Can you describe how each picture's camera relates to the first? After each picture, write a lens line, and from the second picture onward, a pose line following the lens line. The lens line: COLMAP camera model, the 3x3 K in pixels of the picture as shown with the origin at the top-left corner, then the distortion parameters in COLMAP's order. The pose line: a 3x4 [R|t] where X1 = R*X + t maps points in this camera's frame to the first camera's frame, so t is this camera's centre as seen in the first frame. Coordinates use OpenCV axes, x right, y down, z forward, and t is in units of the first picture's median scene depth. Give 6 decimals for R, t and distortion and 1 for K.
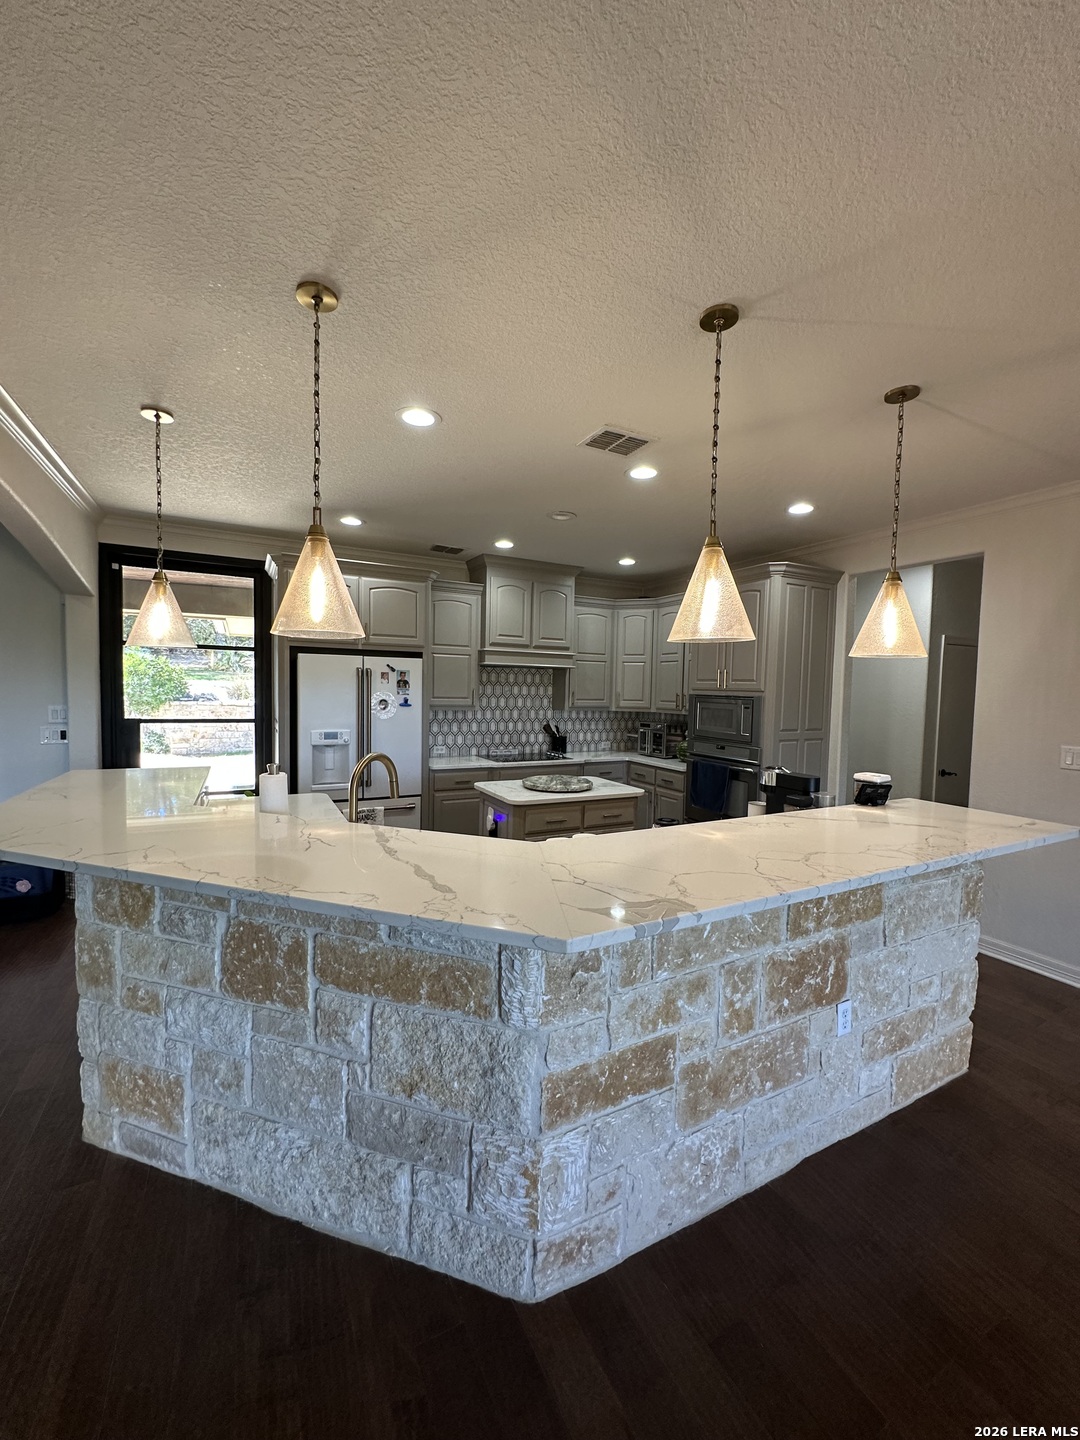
lens RADIAL K [[578.3, 0, 547.6], [0, 578.3, 719.7], [0, 0, 1]] dist [-0.012194, 0.000021]
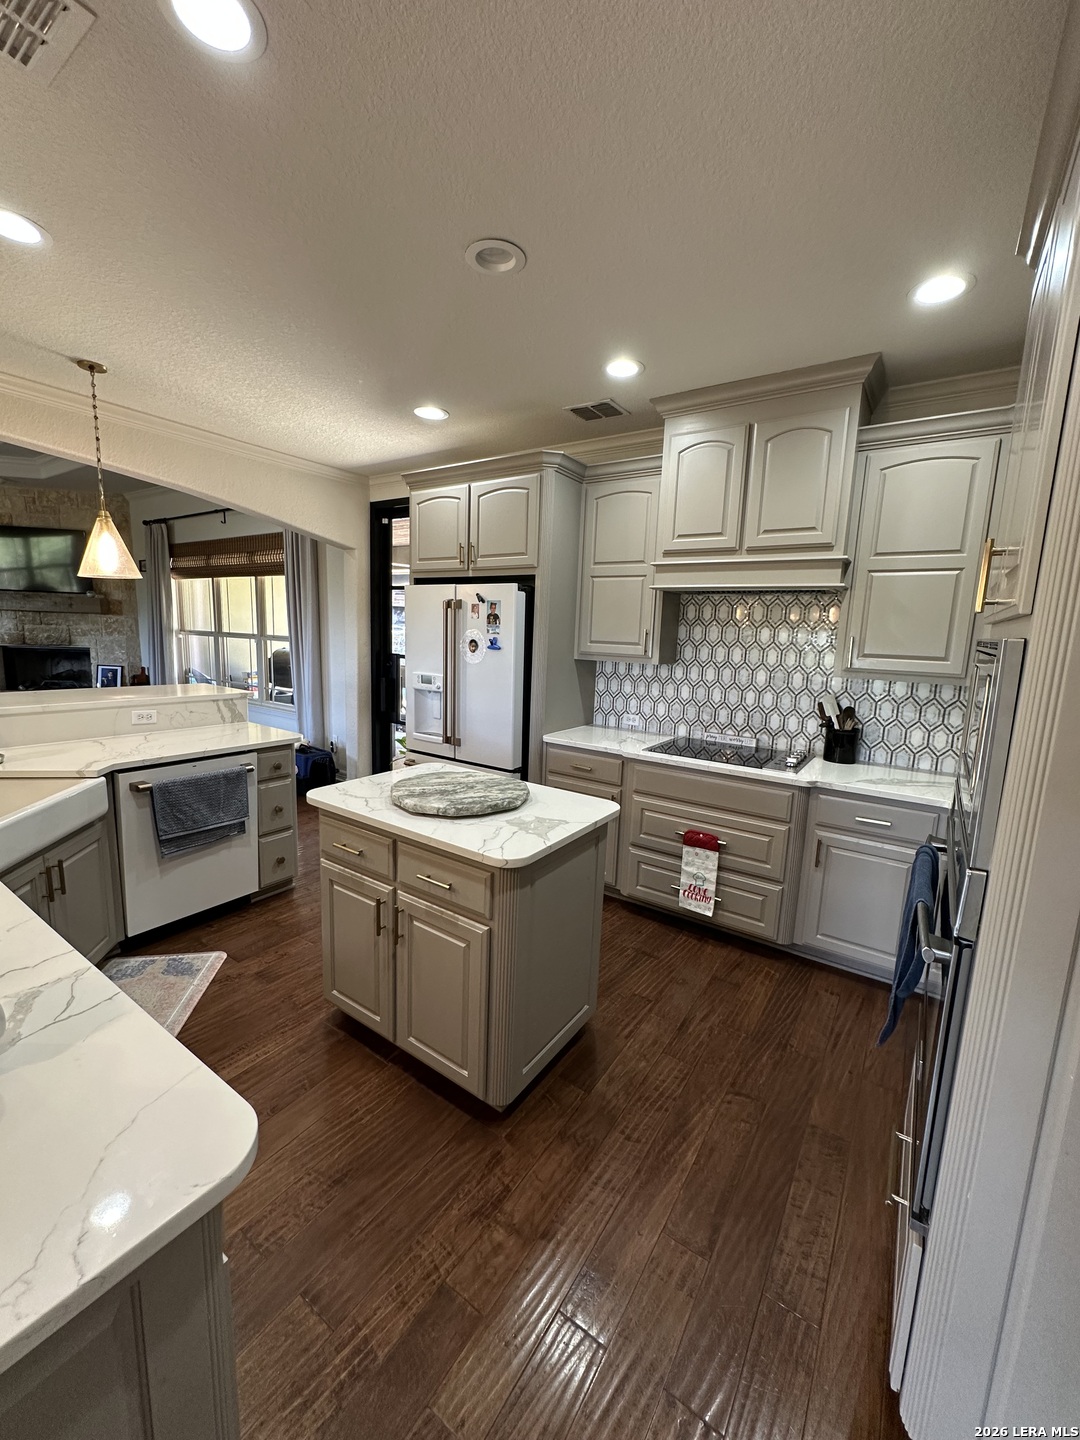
lens RADIAL K [[578.3, 0, 537.8], [0, 578.3, 721.3], [0, 0, 1]] dist [-0.012194, 0.000021]
pose [[0.463360, 0.134273, -0.875939, 0.441505], [-0.072869, 0.990880, 0.113346, -0.019494], [0.883169, 0.011309, 0.468918, 0.692435]]
